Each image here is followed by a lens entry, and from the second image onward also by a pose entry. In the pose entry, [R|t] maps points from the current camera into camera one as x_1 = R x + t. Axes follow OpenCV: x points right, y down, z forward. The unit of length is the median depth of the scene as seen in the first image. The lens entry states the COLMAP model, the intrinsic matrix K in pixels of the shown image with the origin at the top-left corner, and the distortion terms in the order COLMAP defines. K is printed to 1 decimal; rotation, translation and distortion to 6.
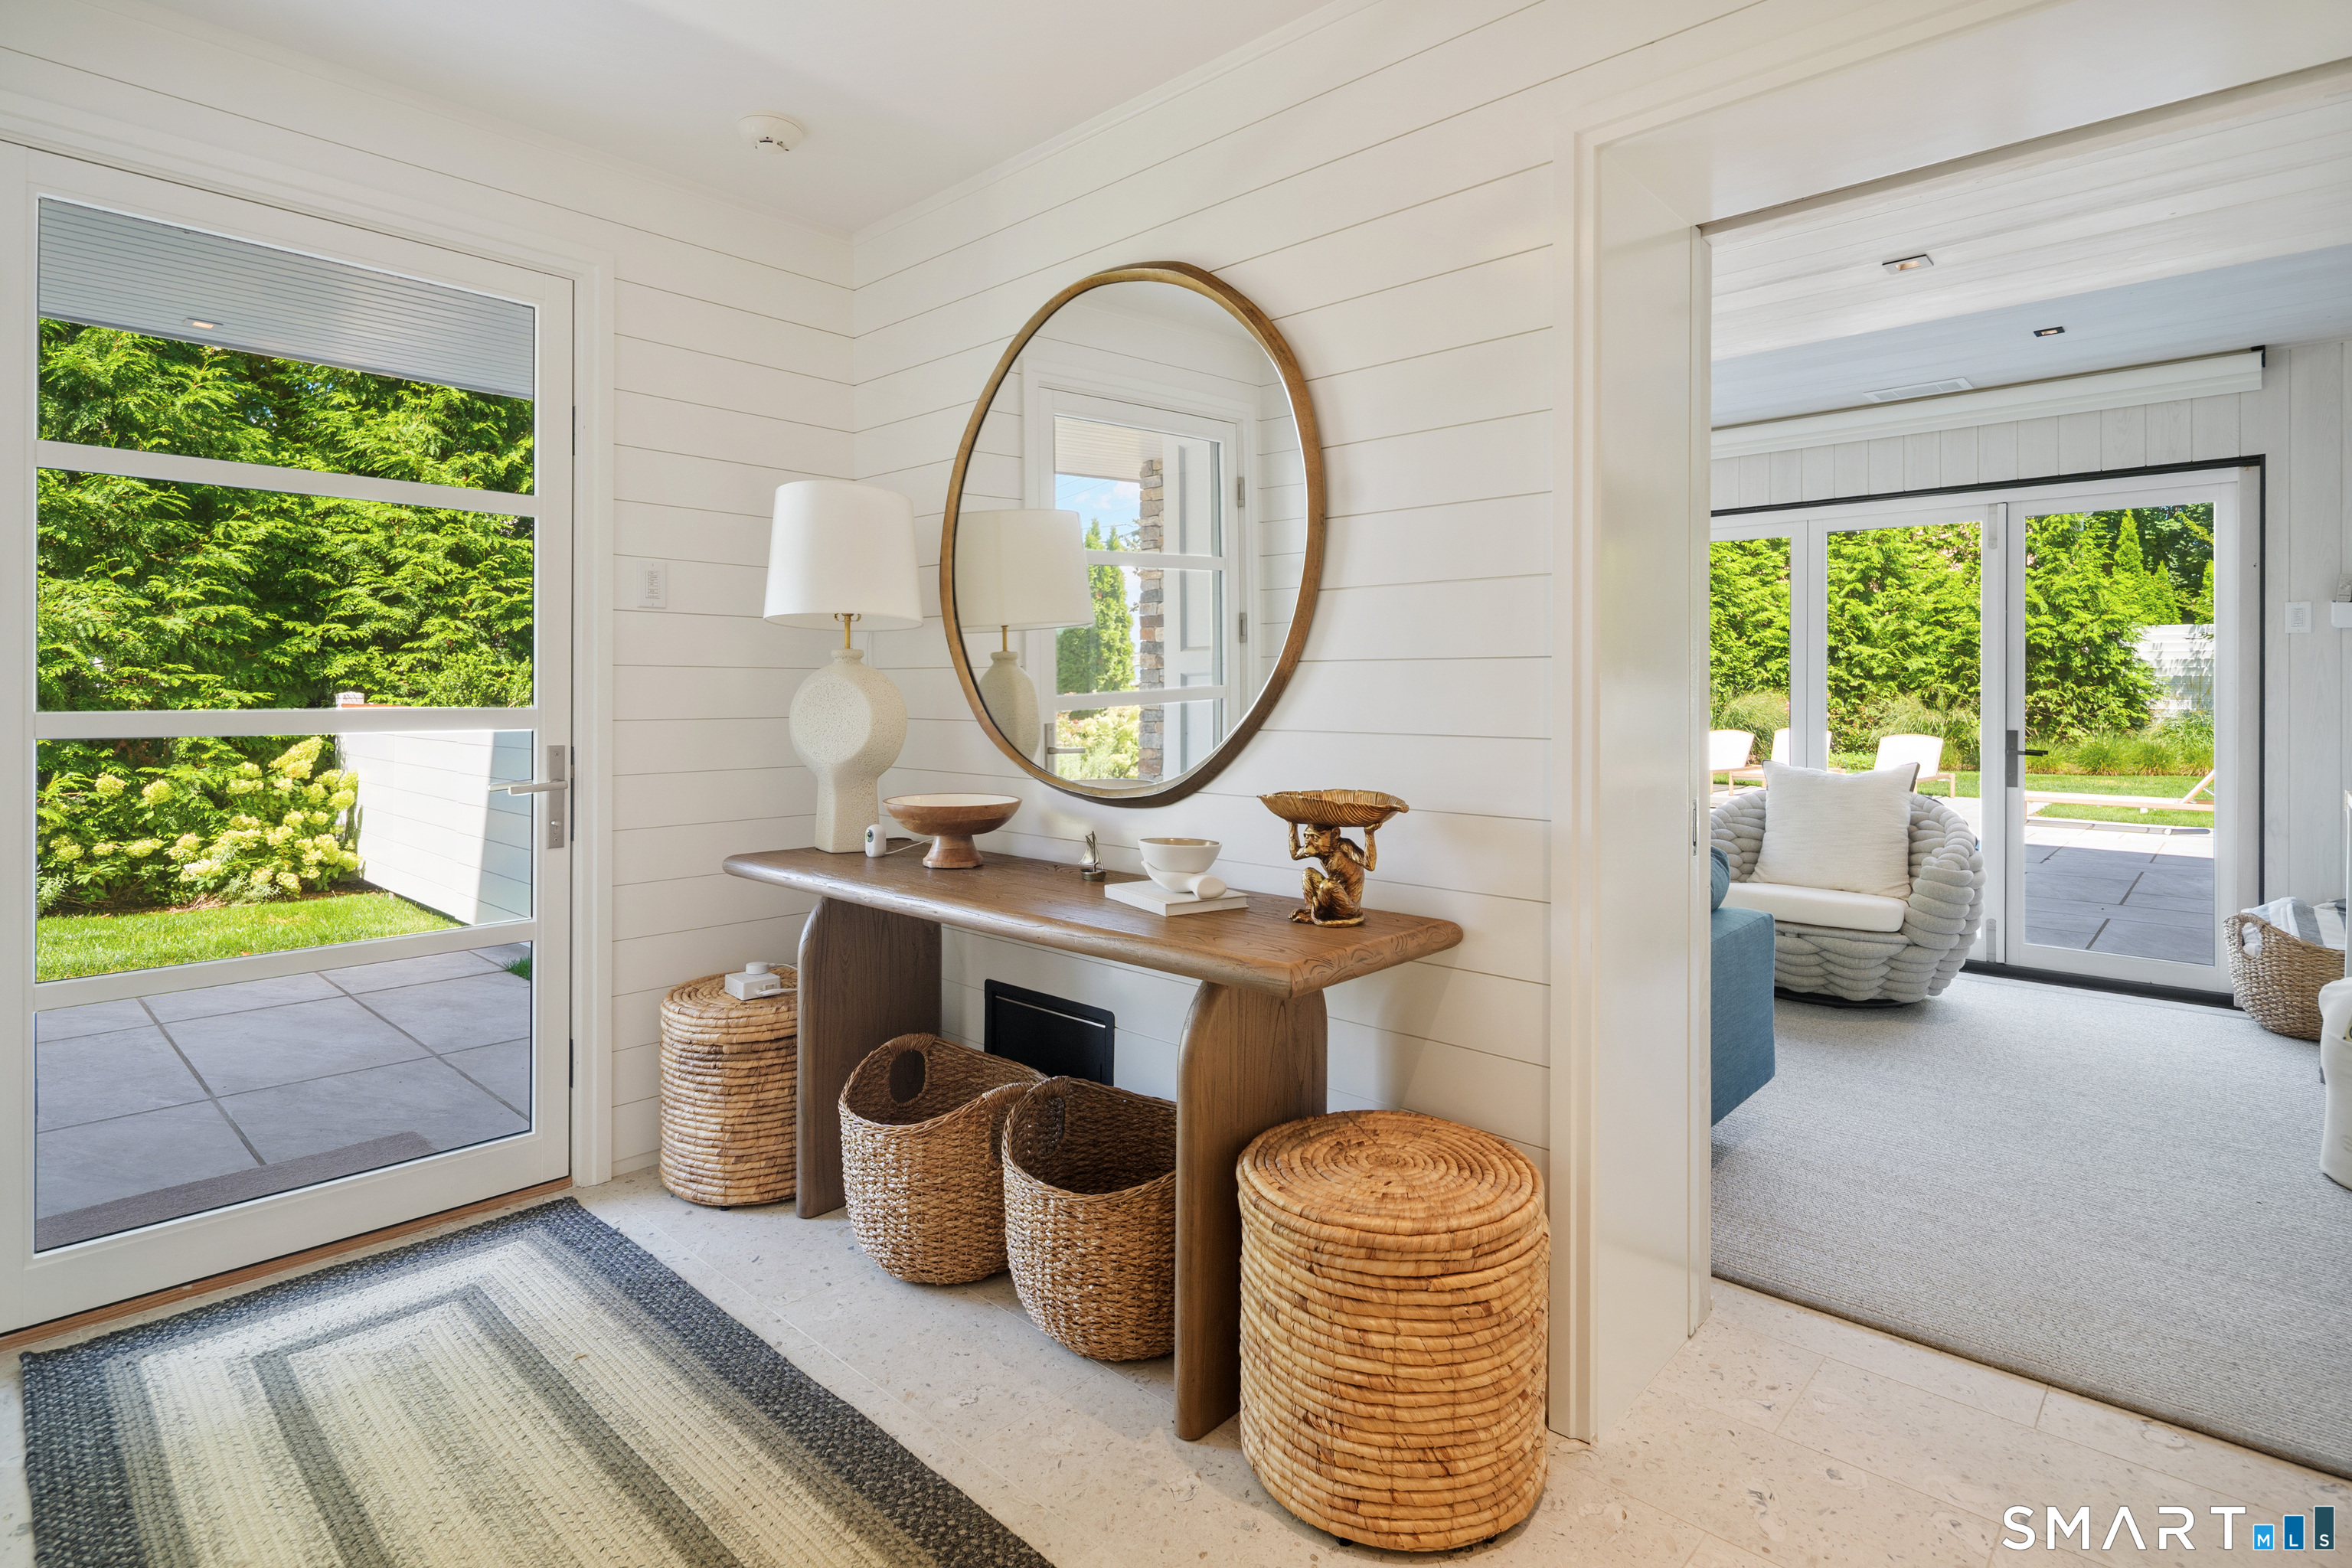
lens RADIAL K [[1169.7, 0, 1176.4], [0, 1169.7, 715.5], [0, 0, 1]] dist [-0.000553, -0.000318]
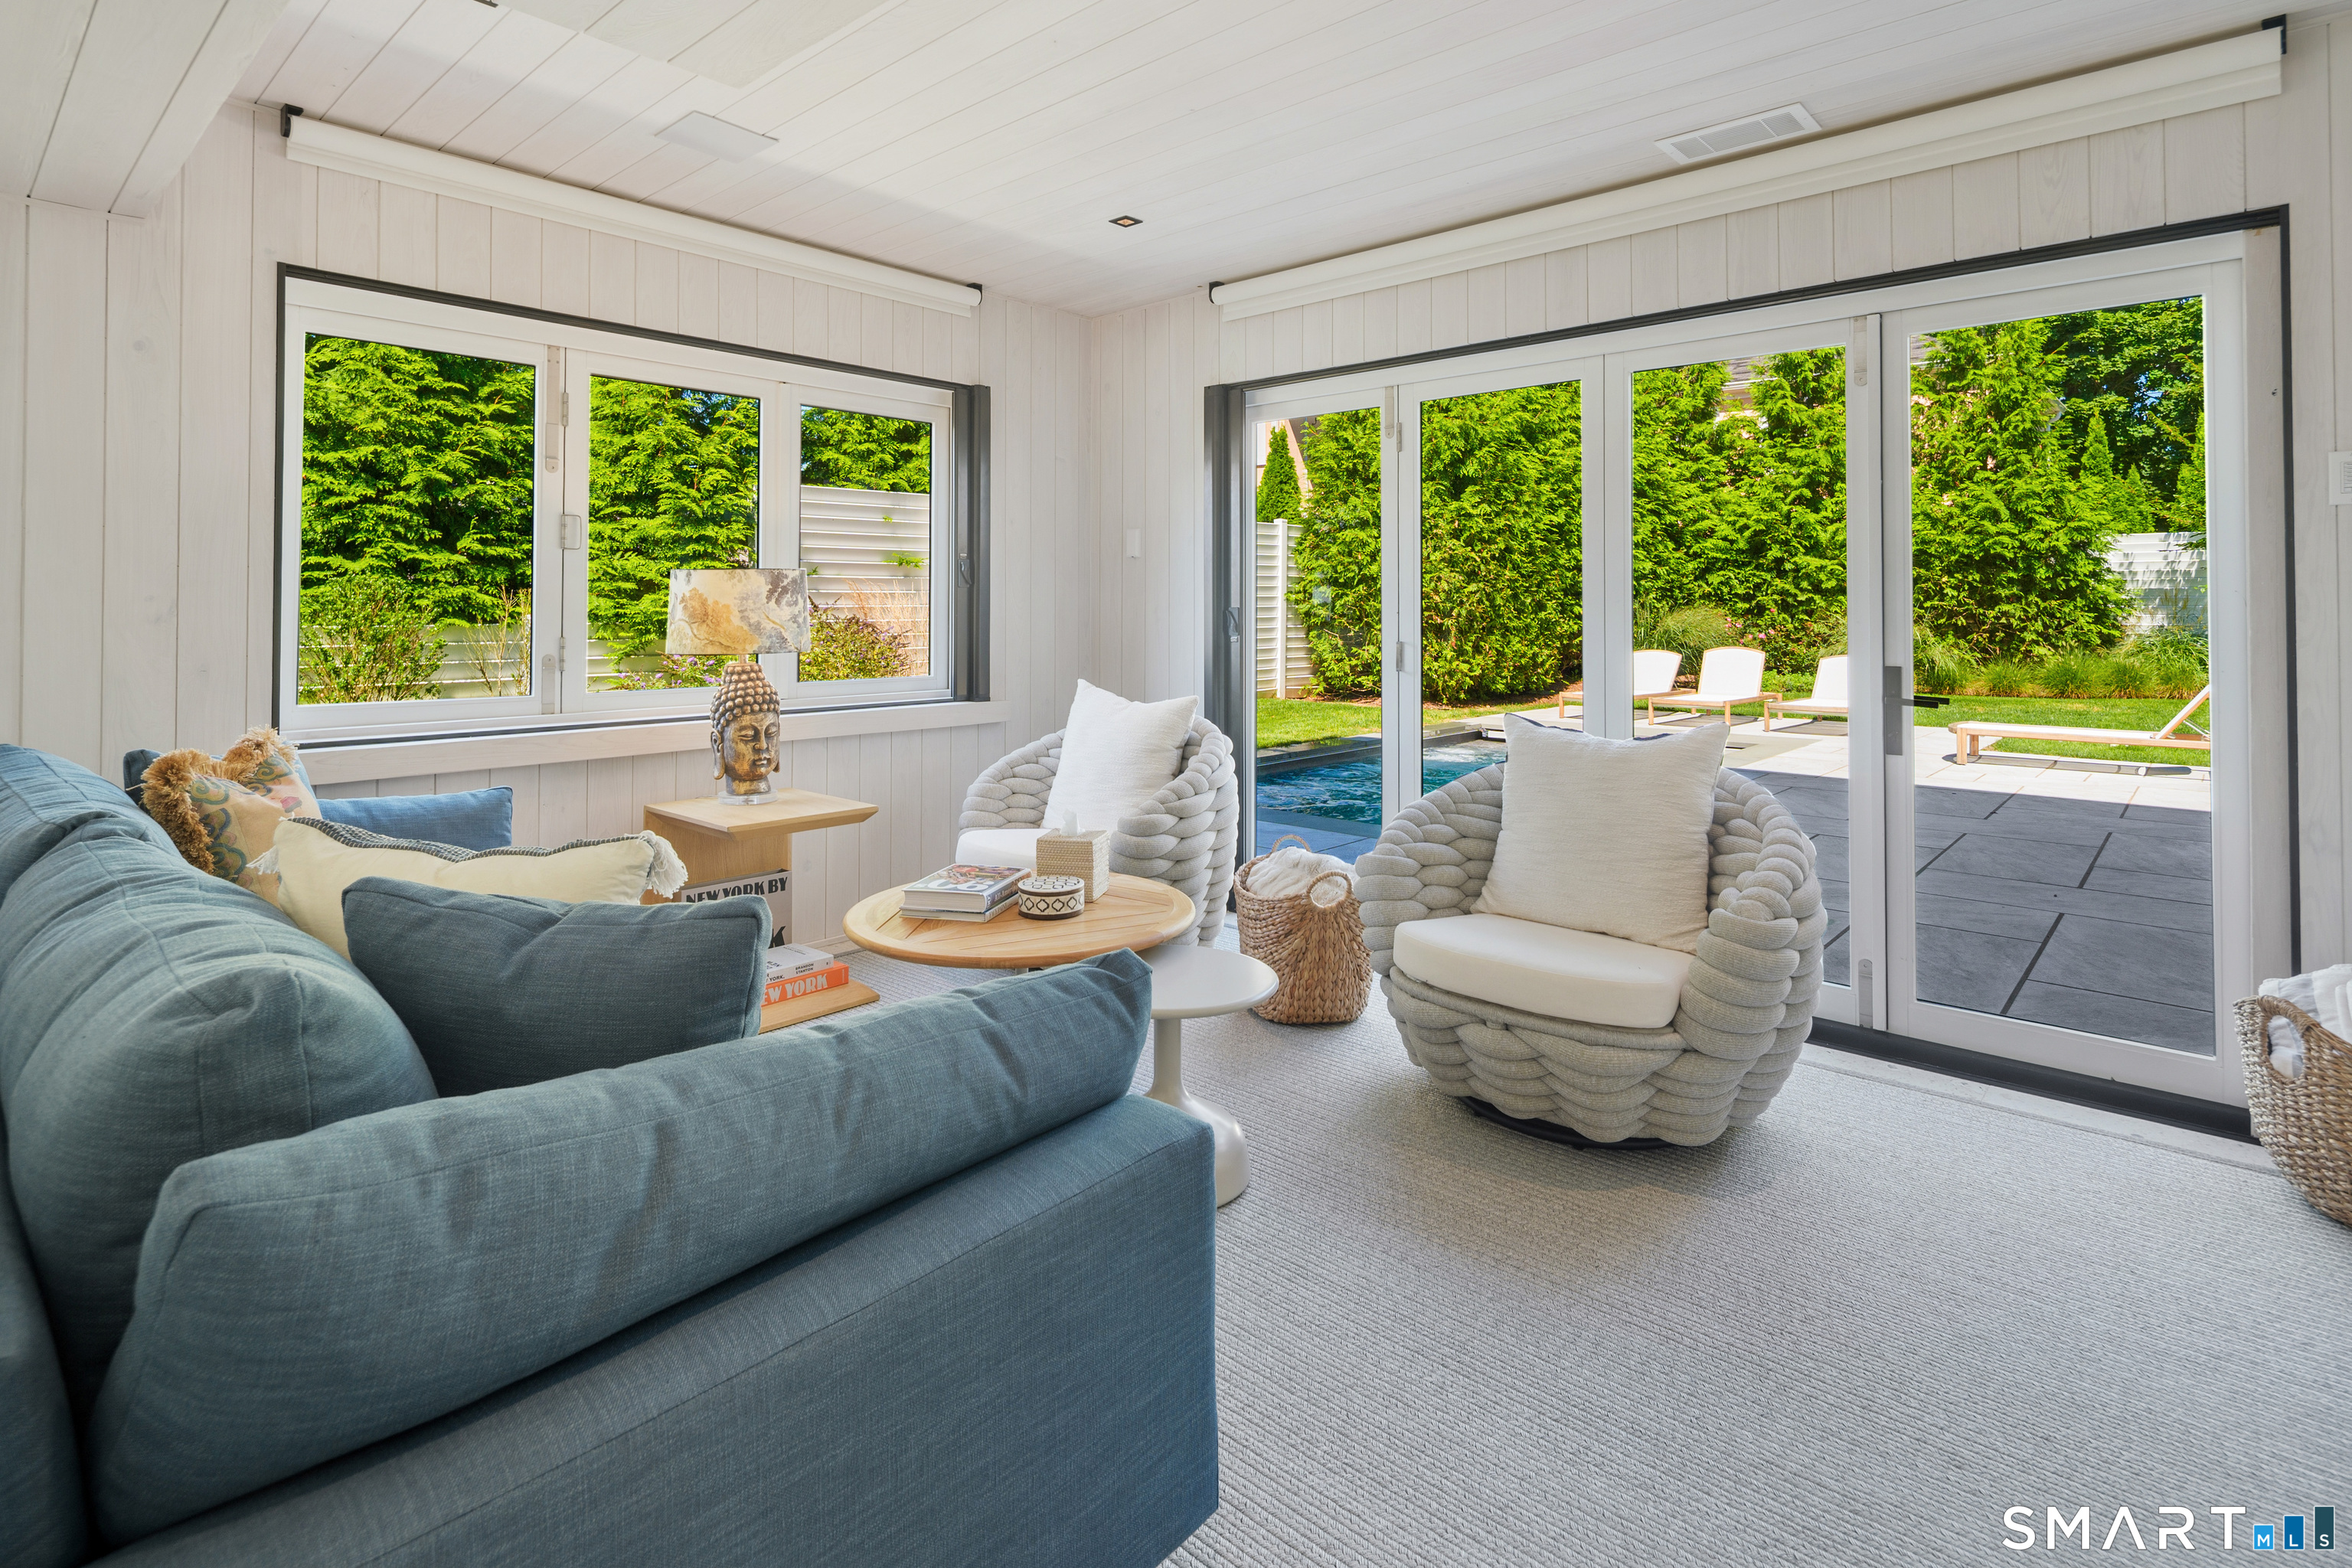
lens RADIAL K [[1168.0, 0, 1169.0], [0, 1168.0, 615.5], [0, 0, 1]] dist [0.000214, -0.000686]
pose [[0.999962, -0.002870, 0.008196, 0.082732], [0.002990, 0.999889, -0.014630, -0.001813], [-0.008154, 0.014654, 0.999859, 0.096012]]
